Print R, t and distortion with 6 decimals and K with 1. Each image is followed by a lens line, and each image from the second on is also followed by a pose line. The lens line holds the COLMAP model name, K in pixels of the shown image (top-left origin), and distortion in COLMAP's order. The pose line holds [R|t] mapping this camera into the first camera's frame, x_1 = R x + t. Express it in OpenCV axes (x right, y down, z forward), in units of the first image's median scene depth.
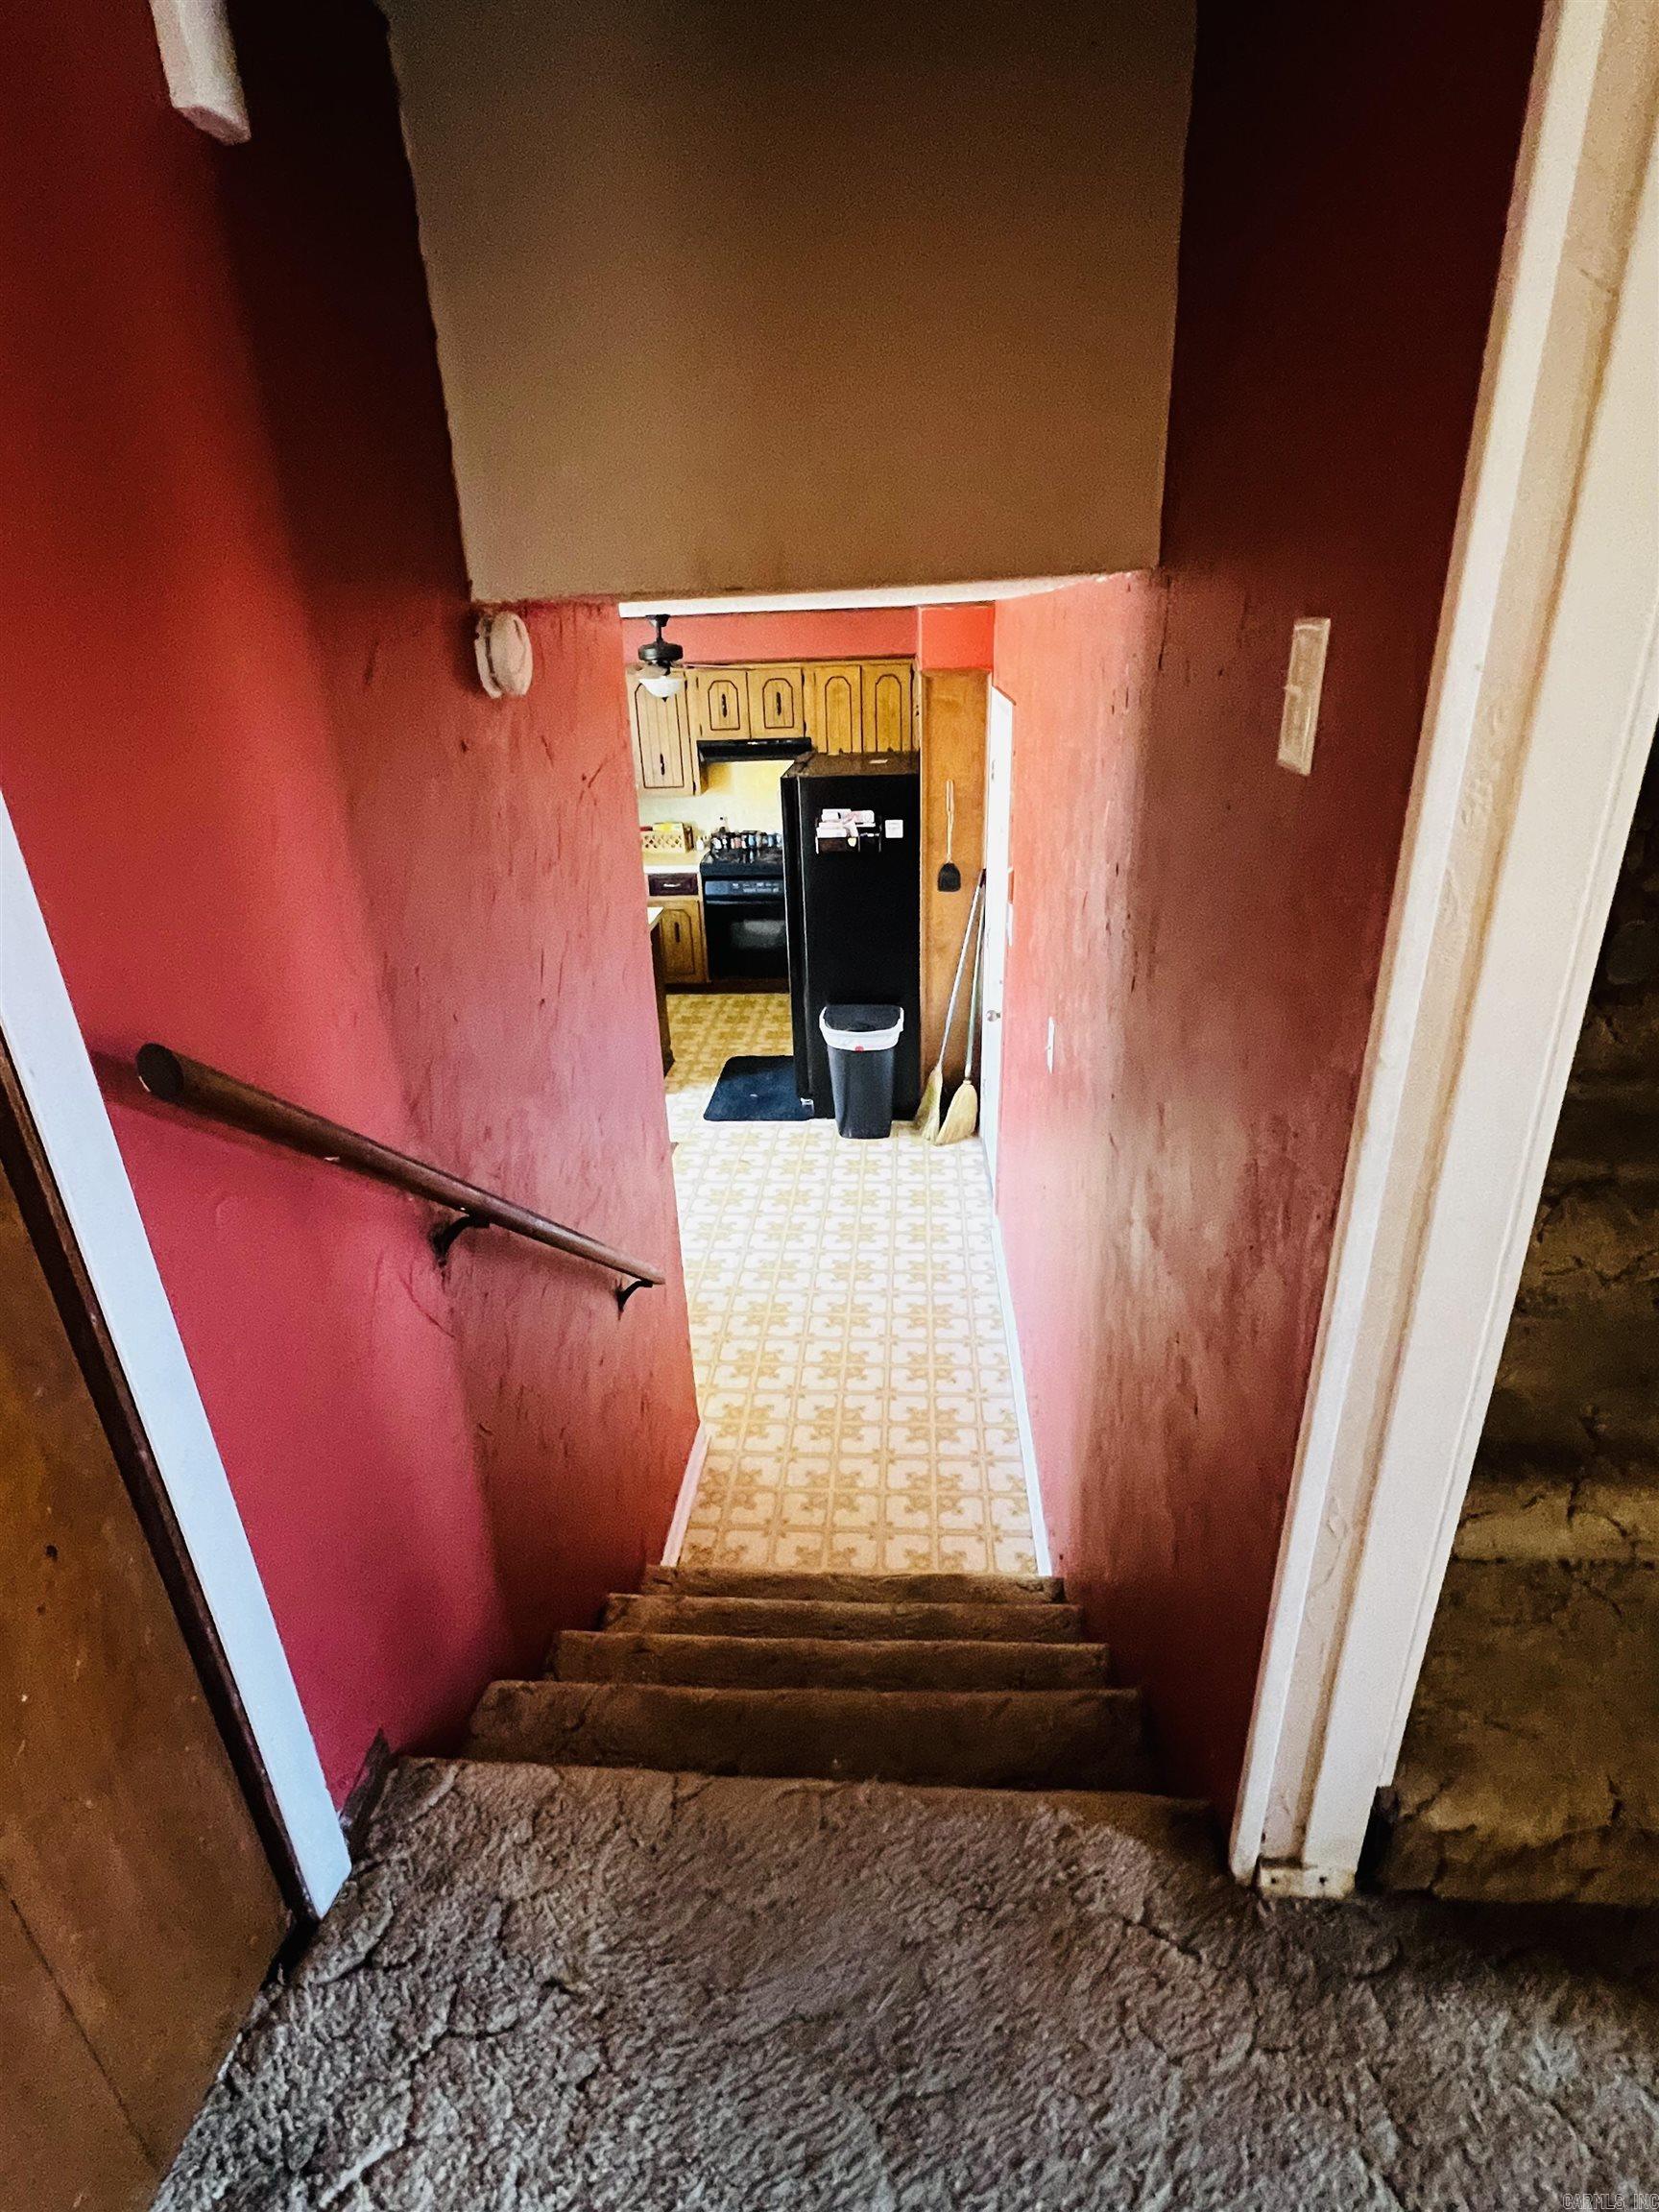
lens RADIAL K [[1105.7, 0, 840.0], [0, 1105.7, 1099.1], [0, 0, 1]] dist [-0.006126, -0.000682]
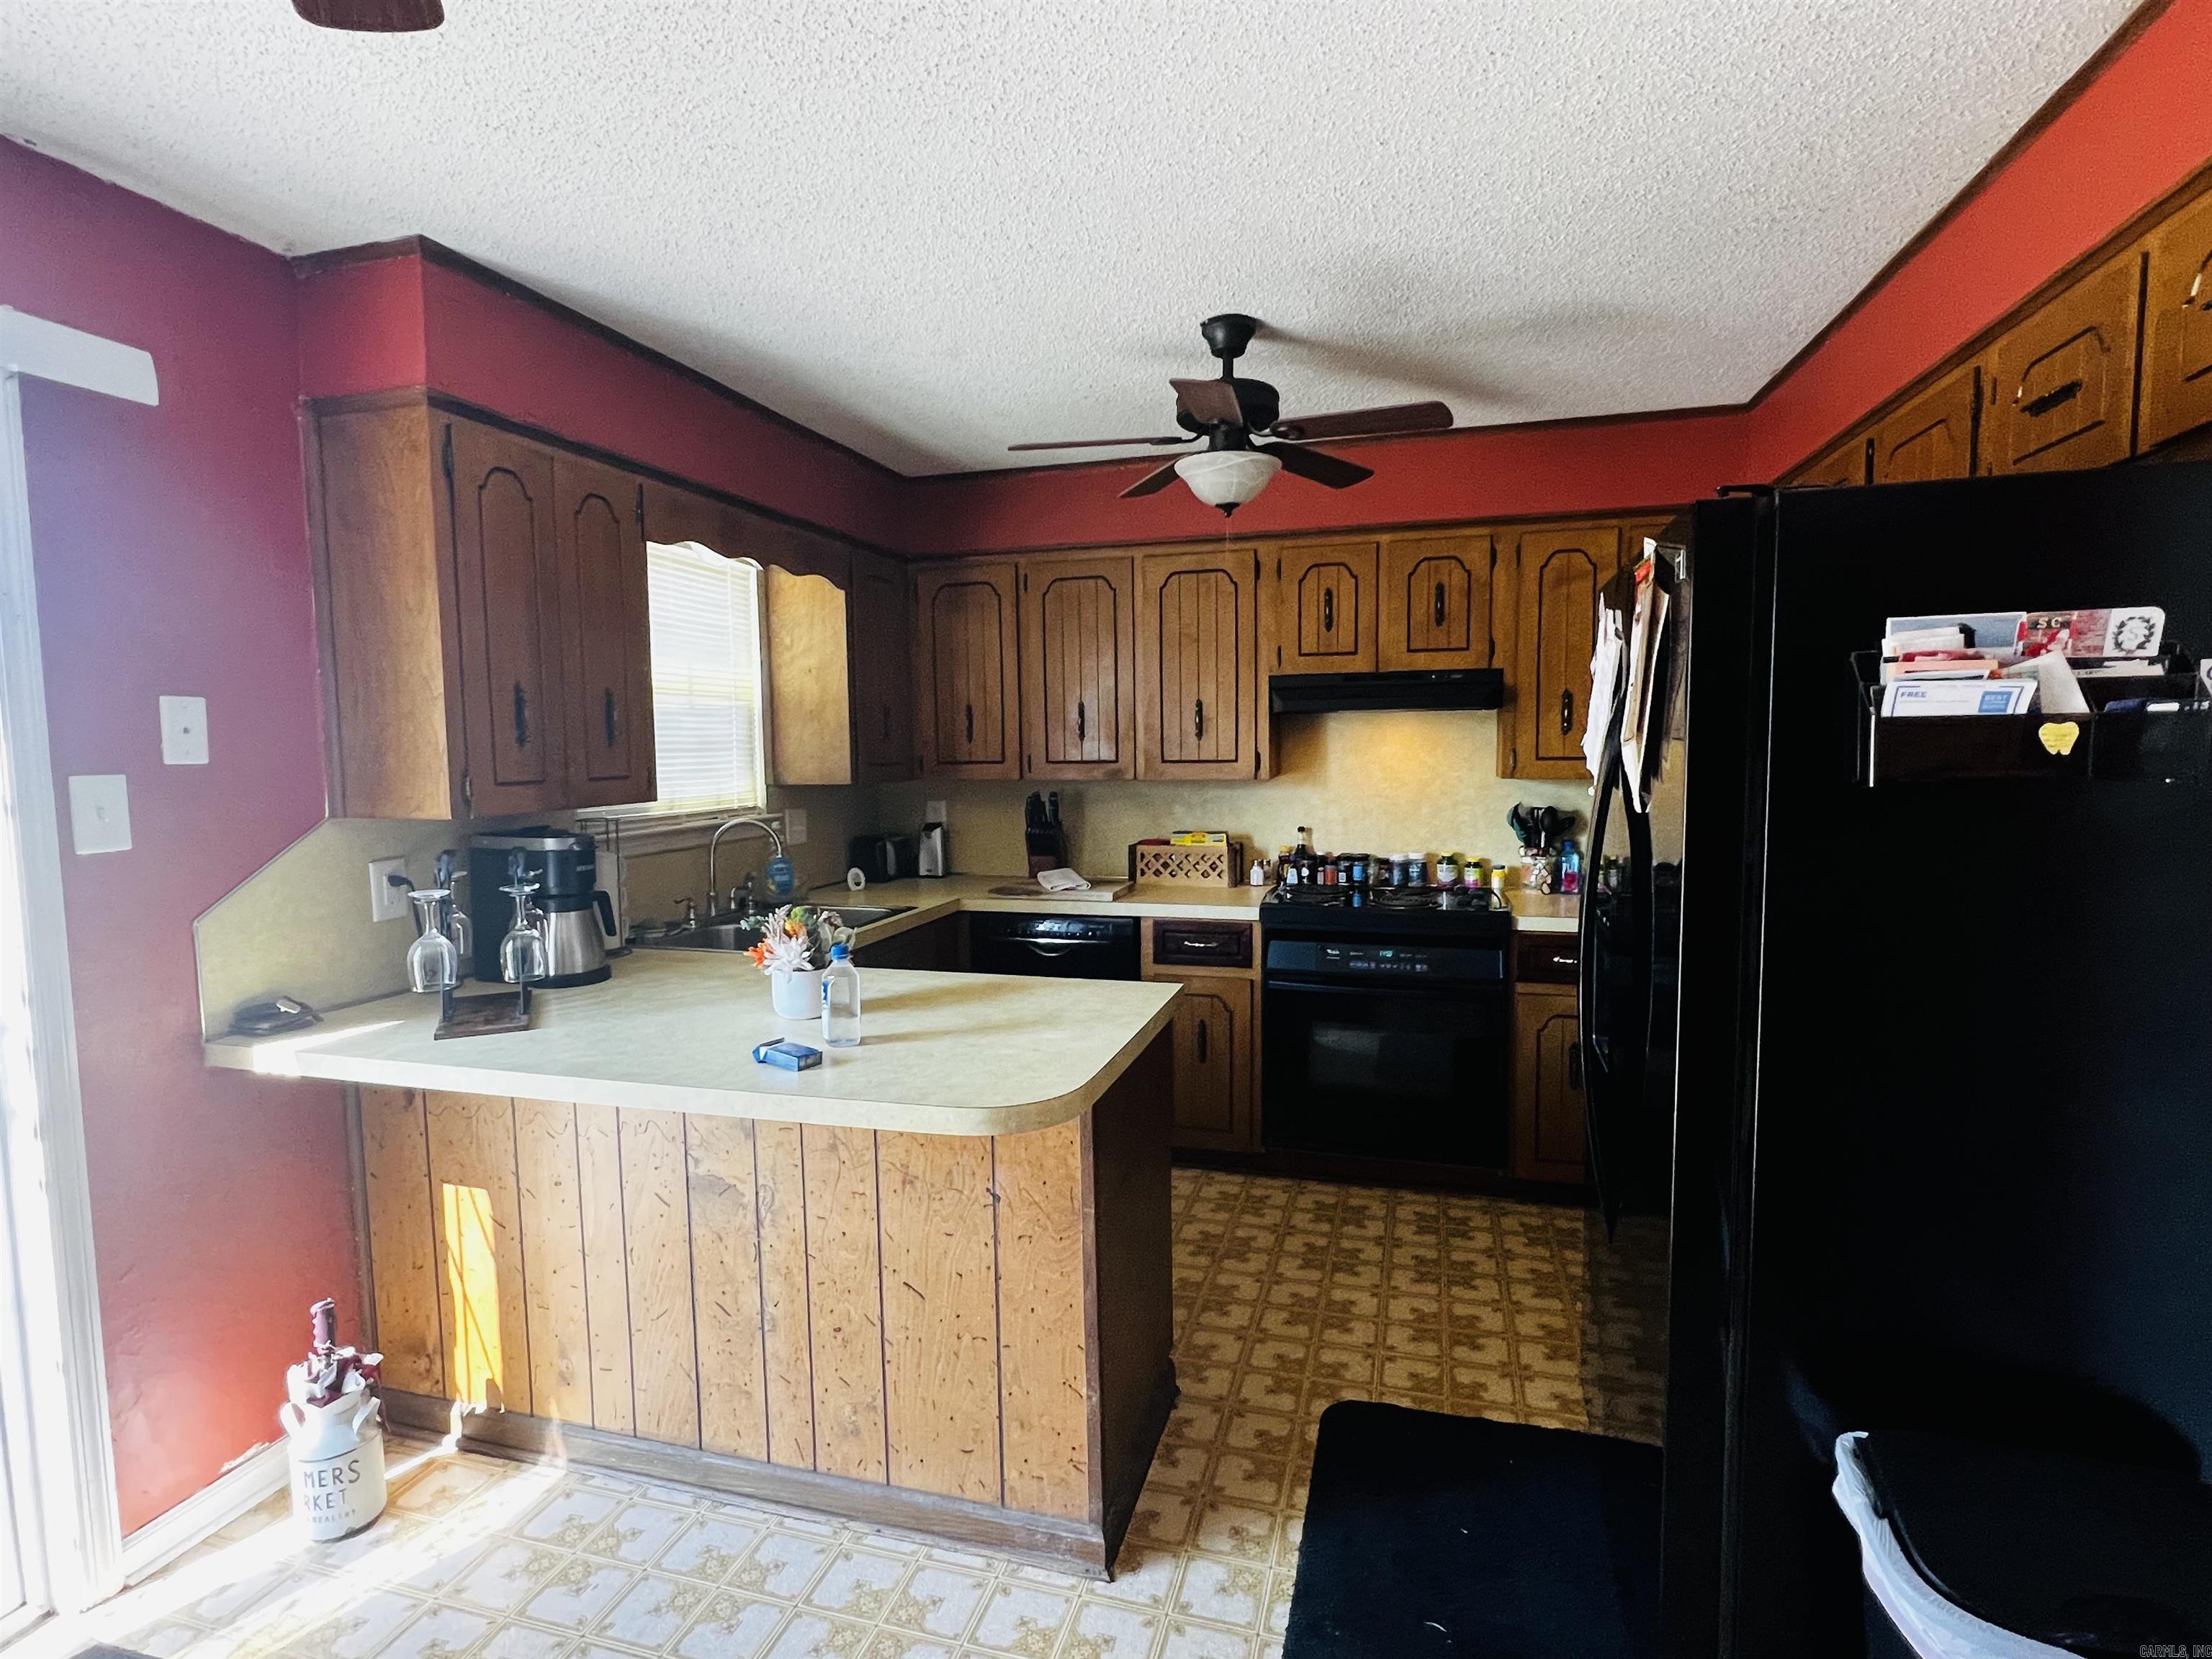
lens RADIAL K [[1105.7, 0, 1097.4], [0, 1105.7, 832.6], [0, 0, 1]] dist [-0.006126, -0.000682]
pose [[0.974036, 0.038329, -0.223127, -0.089595], [-0.107349, 0.945919, -0.306127, -0.085973], [0.199326, 0.322131, 0.925473, 0.524562]]
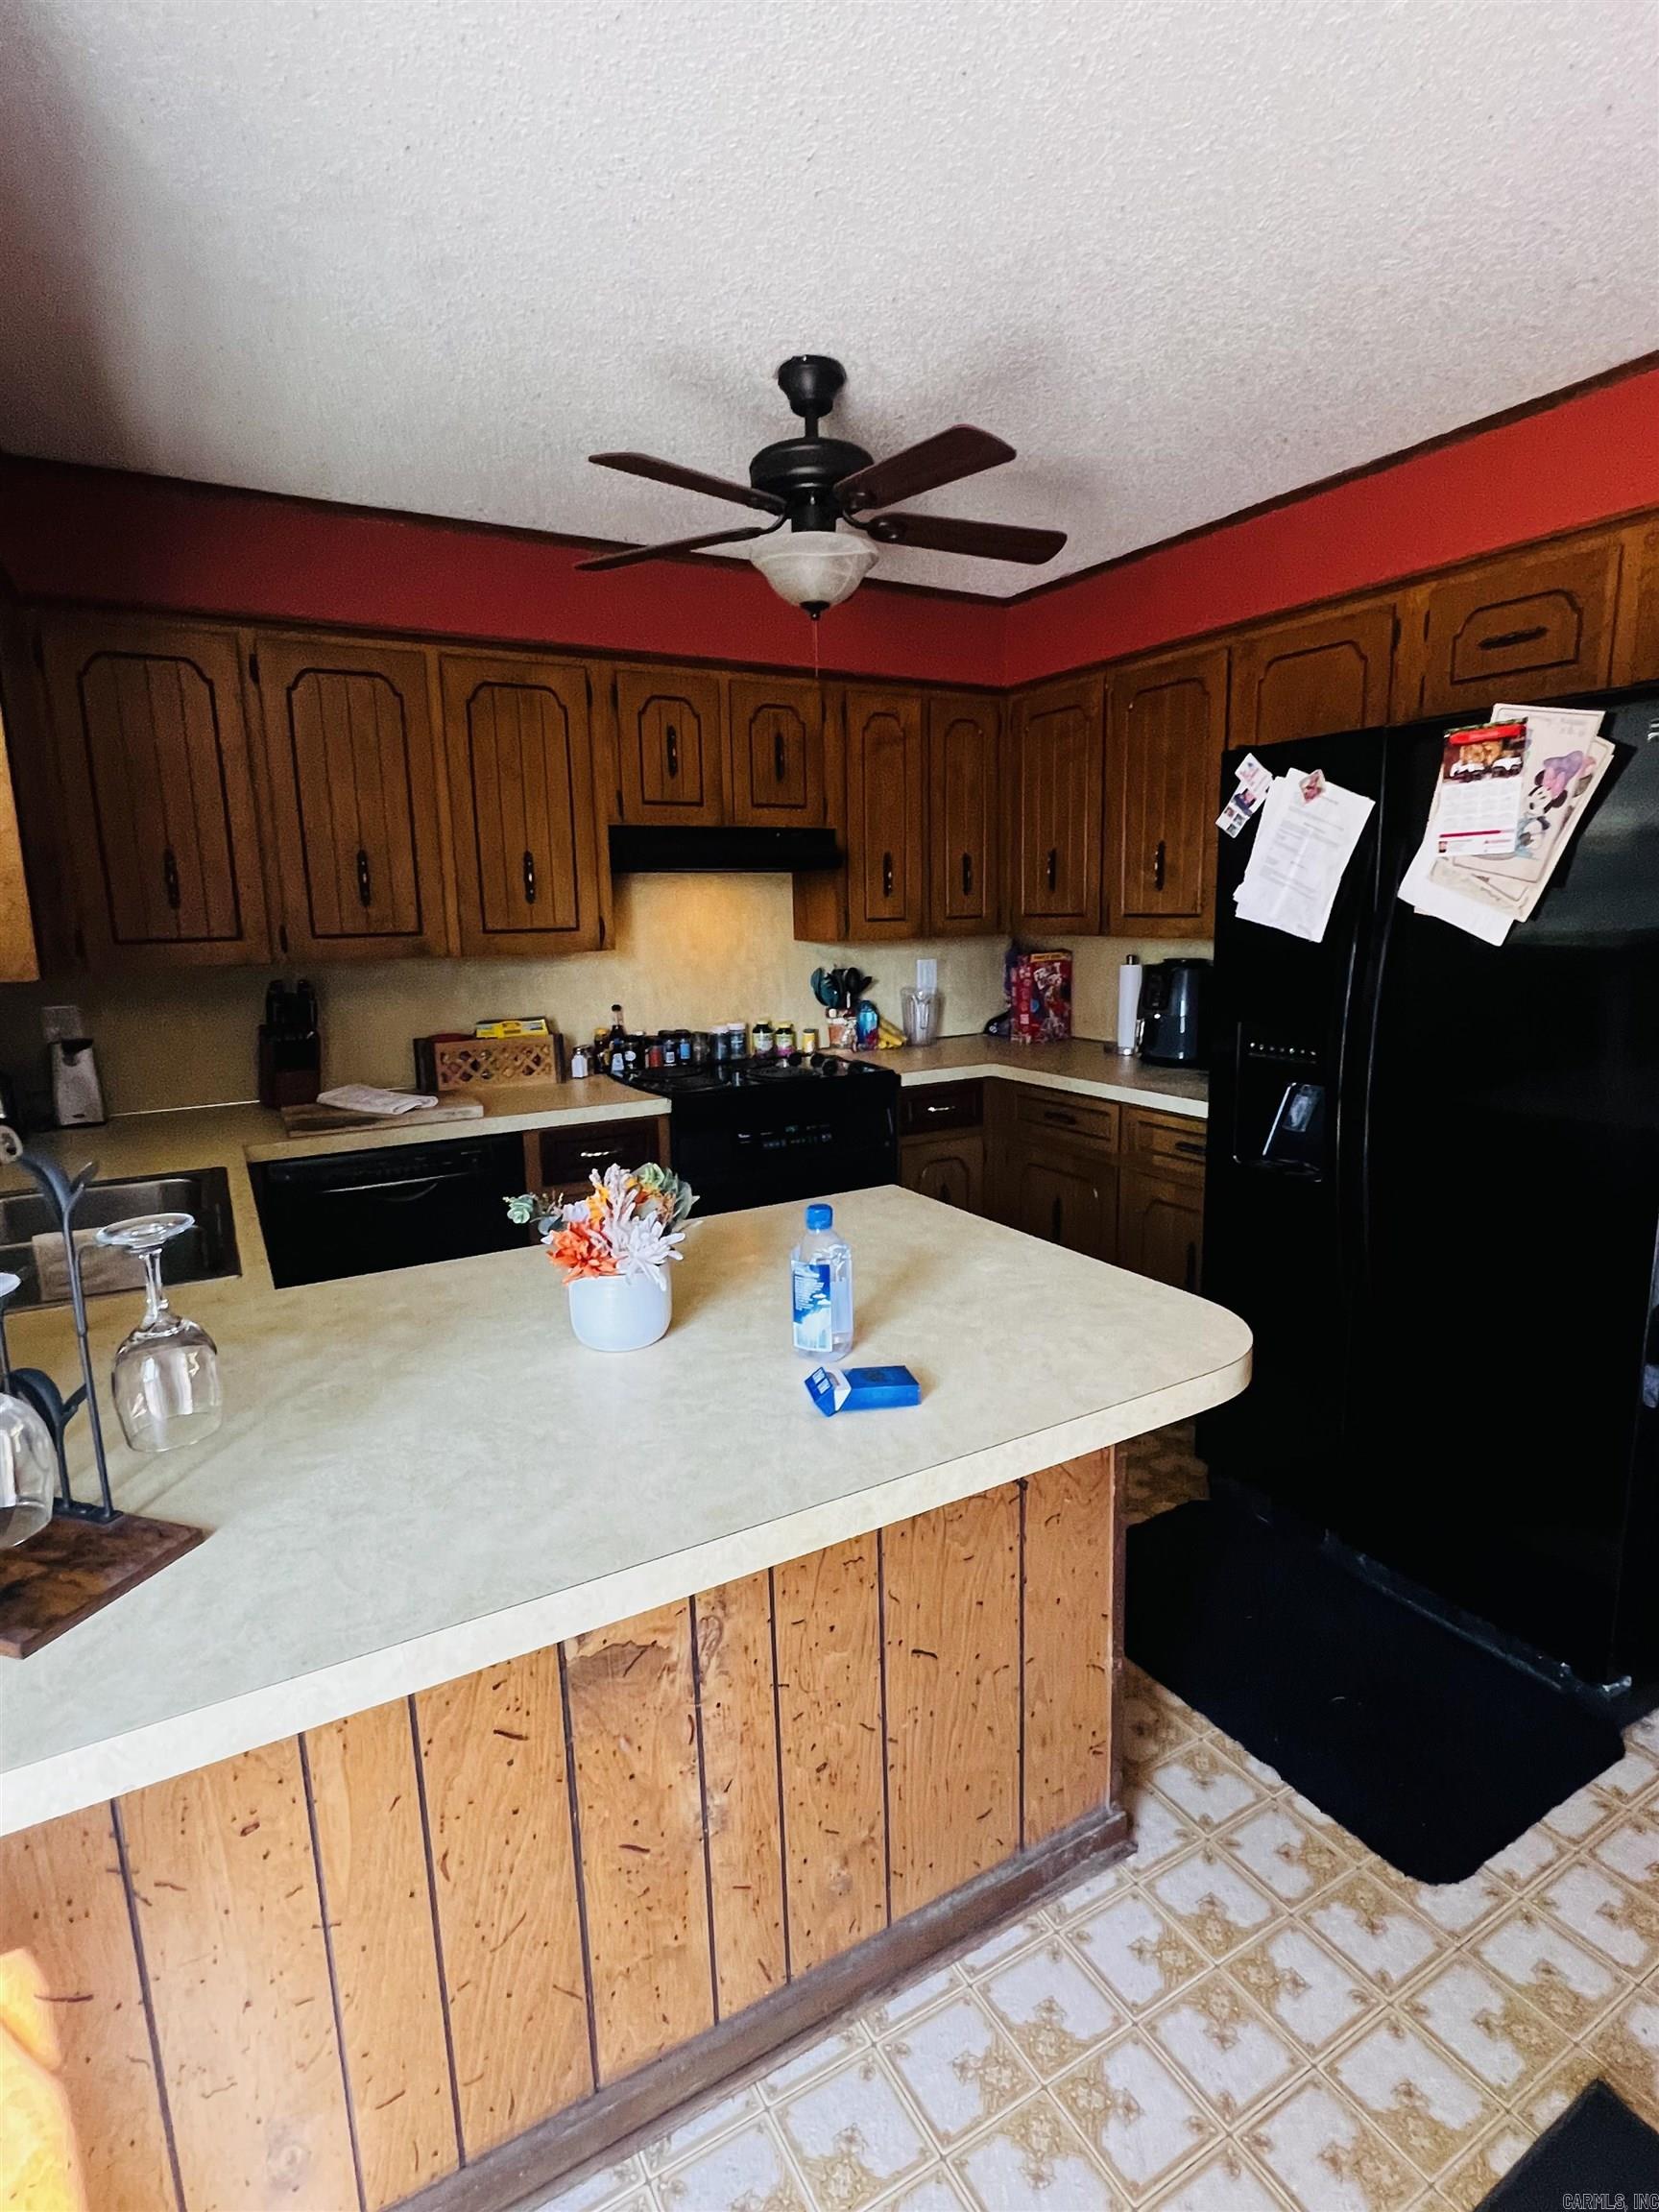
lens RADIAL K [[1105.7, 0, 828.5], [0, 1105.7, 1104.8], [0, 0, 1]] dist [-0.006126, -0.000682]
pose [[0.836152, -0.083375, 0.542124, -0.303353], [0.214122, 0.959573, -0.182678, -0.119346], [-0.504976, 0.268827, 0.820202, 0.625684]]
